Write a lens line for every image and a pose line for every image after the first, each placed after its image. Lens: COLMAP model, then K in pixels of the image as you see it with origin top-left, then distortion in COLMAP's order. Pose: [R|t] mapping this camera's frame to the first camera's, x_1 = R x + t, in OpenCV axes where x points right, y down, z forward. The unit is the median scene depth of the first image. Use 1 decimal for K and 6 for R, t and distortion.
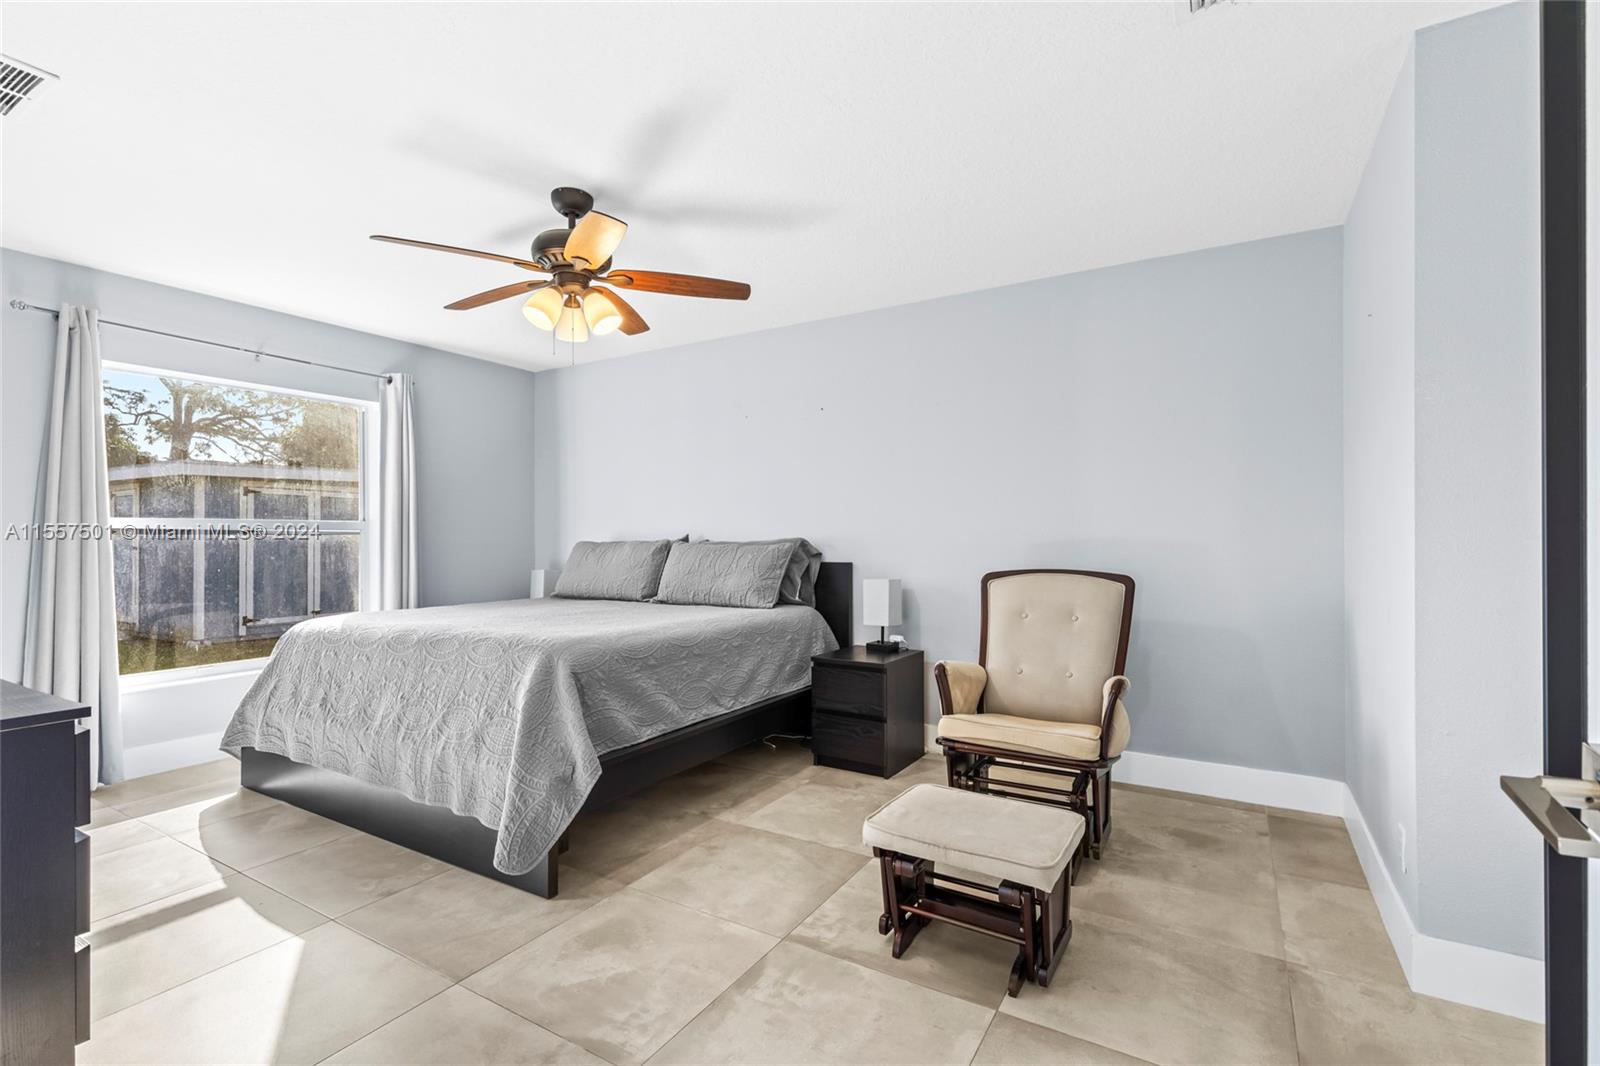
lens RADIAL K [[716.5, 0, 799.2], [0, 716.5, 534.9], [0, 0, 1]] dist [-0.001151, -0.000986]
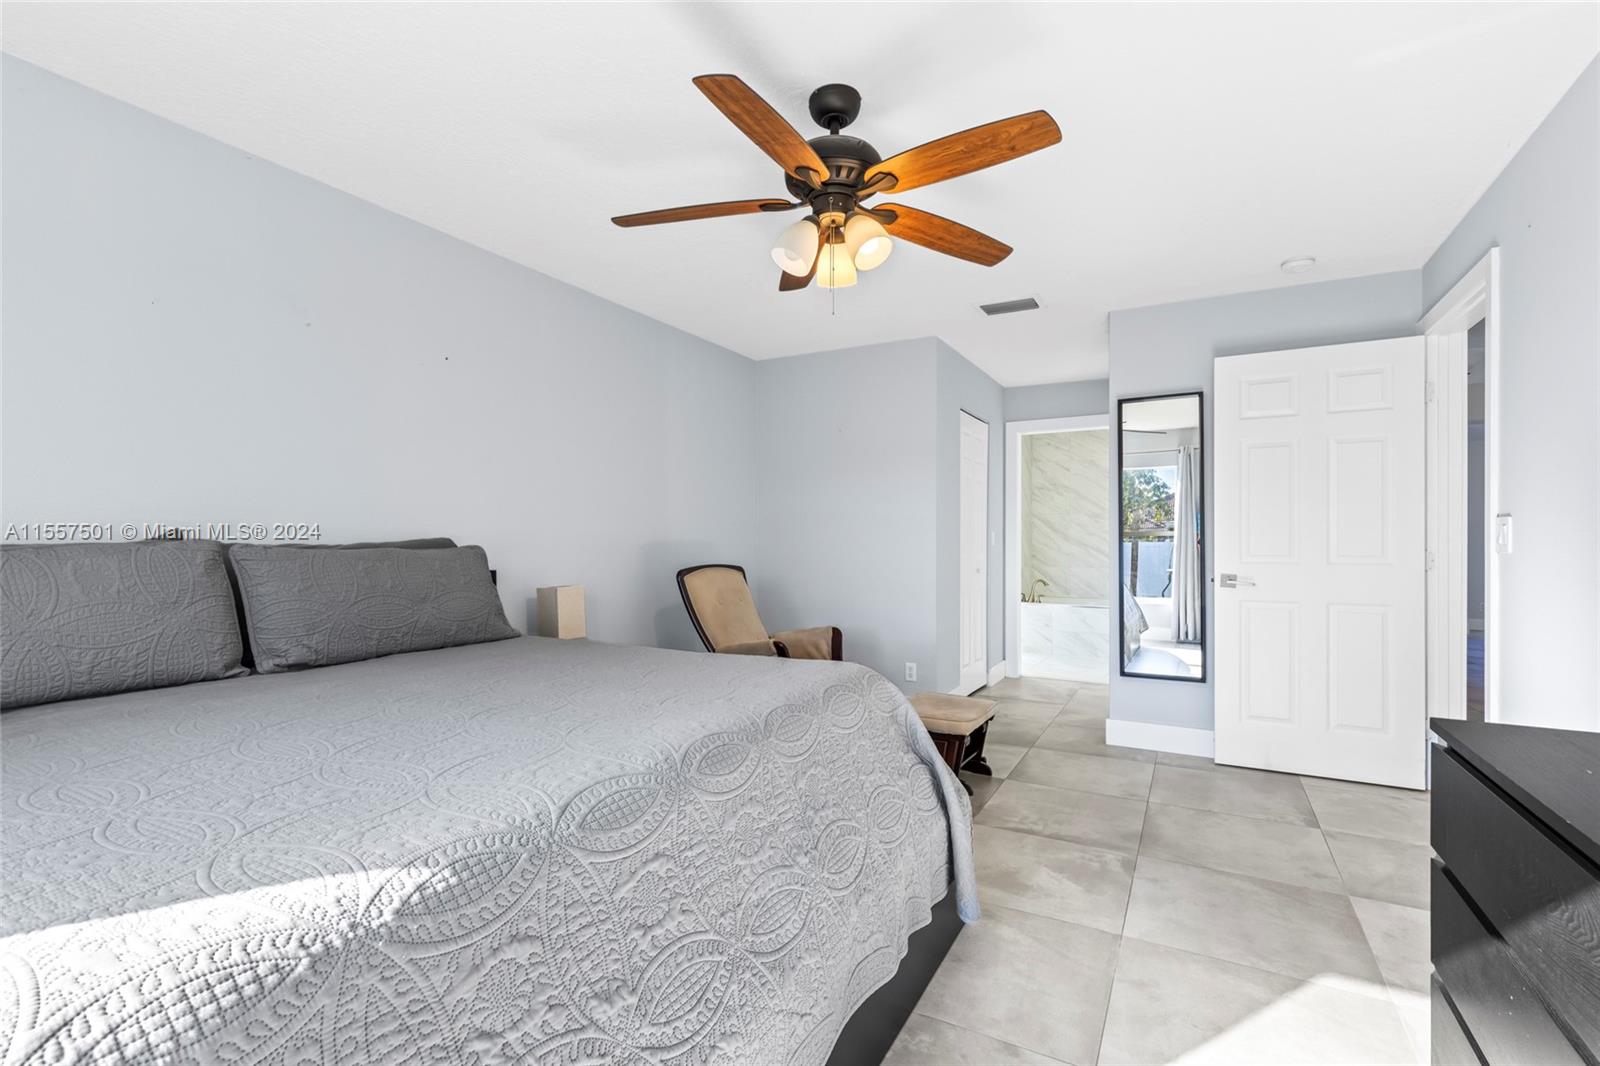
lens RADIAL K [[716.5, 0, 796.5], [0, 716.5, 537.1], [0, 0, 1]] dist [-0.001151, -0.000986]
pose [[-0.021200, 0.002722, 0.999772, -1.567090], [-0.003503, 0.999990, -0.002797, 0.010212], [-0.999769, -0.003561, -0.021191, 1.515208]]
